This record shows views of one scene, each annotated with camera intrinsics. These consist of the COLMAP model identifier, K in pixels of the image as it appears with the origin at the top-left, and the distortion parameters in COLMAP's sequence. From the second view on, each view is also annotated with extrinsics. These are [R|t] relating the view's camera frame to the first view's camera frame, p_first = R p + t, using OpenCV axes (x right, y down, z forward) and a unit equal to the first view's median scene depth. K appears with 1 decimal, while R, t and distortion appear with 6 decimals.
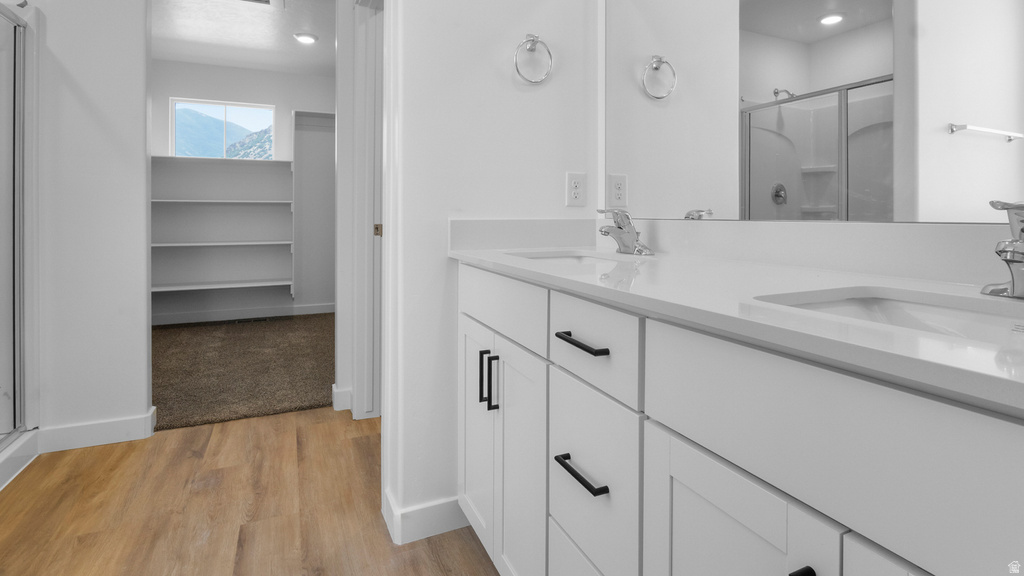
lens RADIAL K [[506.3, 0, 508.6], [0, 506.3, 215.9], [0, 0, 1]] dist [-0.002305, -0.000150]
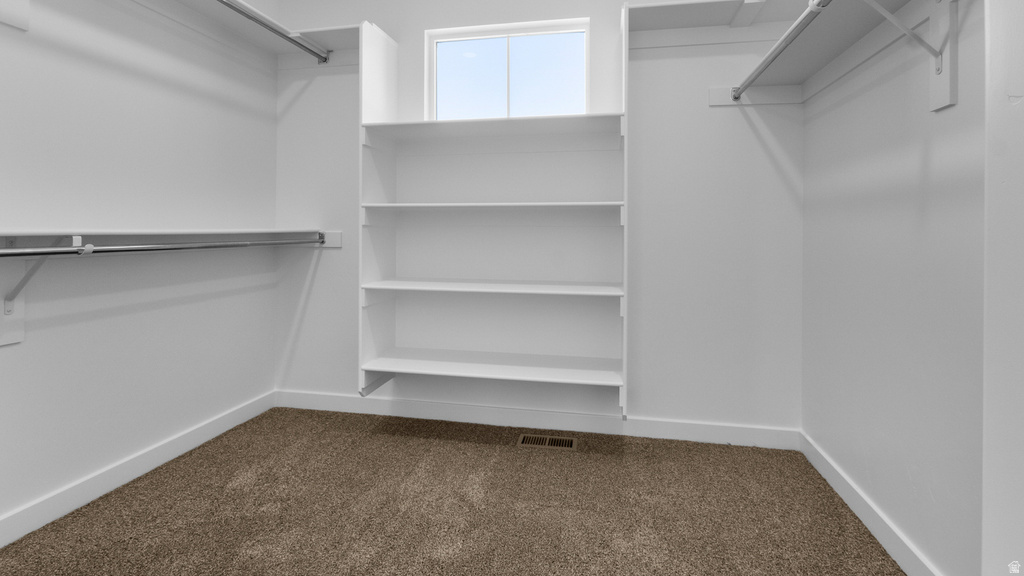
lens RADIAL K [[507.2, 0, 511.2], [0, 507.2, 235.1], [0, 0, 1]] dist [-0.004815, 0.001280]
pose [[0.822862, 0.004816, -0.568220, -0.318240], [-0.000102, 0.999965, 0.008327, -0.002973], [0.568241, -0.006794, 0.822834, 0.719660]]
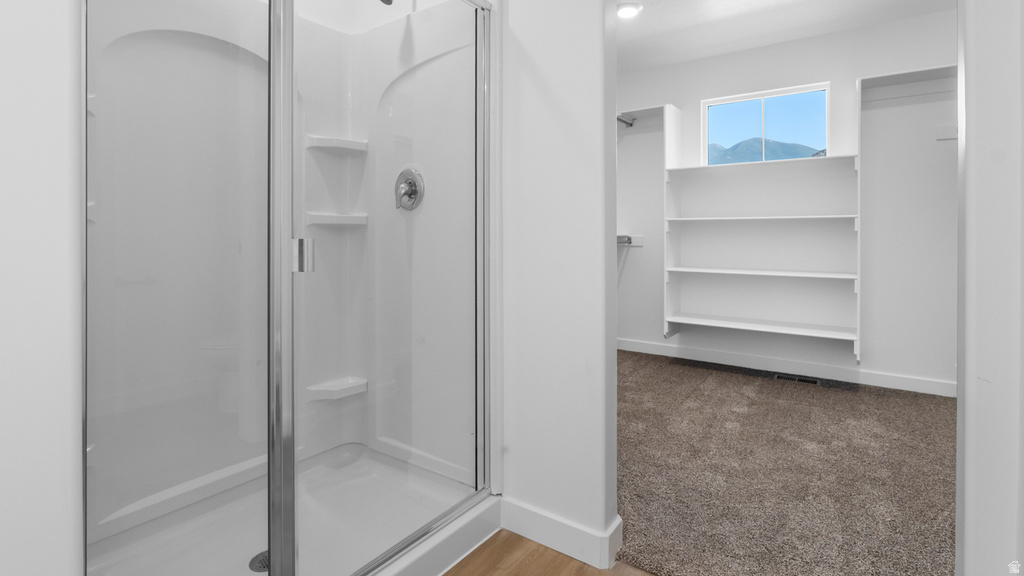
lens RADIAL K [[507.2, 0, 511.2], [0, 507.2, 235.1], [0, 0, 1]] dist [-0.004815, 0.001280]
pose [[0.528033, -0.002471, -0.849220, -0.128973], [-0.001086, 0.999993, -0.003585, 0.000825], [0.849223, 0.002815, 0.528027, 0.332060]]
